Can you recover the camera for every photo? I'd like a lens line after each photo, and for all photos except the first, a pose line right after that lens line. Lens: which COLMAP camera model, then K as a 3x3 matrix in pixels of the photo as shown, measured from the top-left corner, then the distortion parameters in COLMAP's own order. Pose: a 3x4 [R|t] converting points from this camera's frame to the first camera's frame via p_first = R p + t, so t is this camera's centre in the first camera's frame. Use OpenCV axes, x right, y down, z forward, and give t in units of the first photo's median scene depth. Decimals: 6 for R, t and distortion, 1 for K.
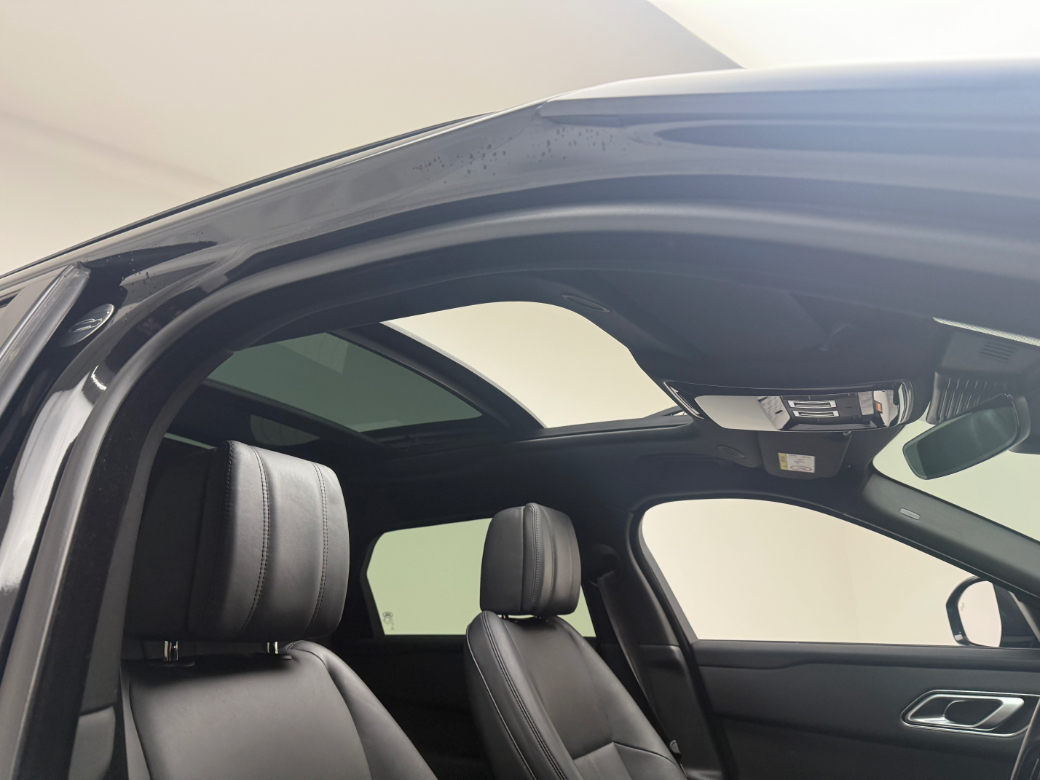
lens RADIAL K [[735.4, 0, 520.0], [0, 735.4, 390.0], [0, 0, 1]] dist [0.037312, -0.033359]
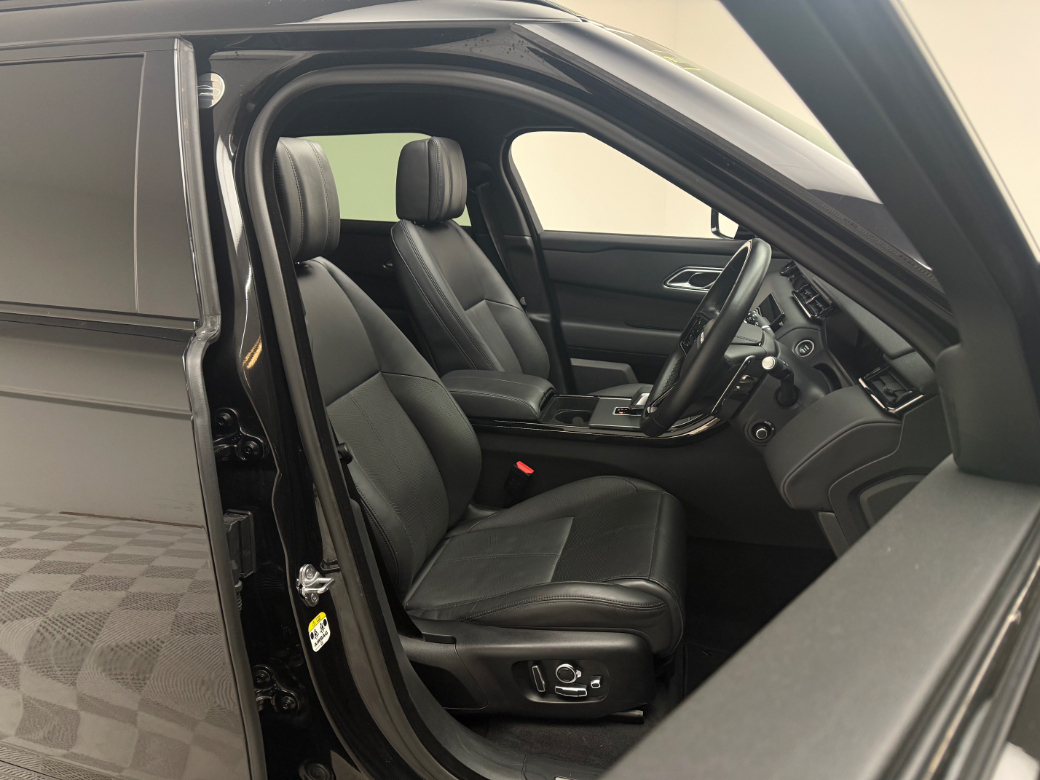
lens RADIAL K [[735.4, 0, 520.0], [0, 735.4, 390.0], [0, 0, 1]] dist [0.037312, -0.033359]
pose [[0.977524, -0.036494, 0.207642, -0.122728], [-0.087531, 0.825752, 0.557199, -0.219634], [-0.191795, -0.562851, 0.803998, -0.336729]]
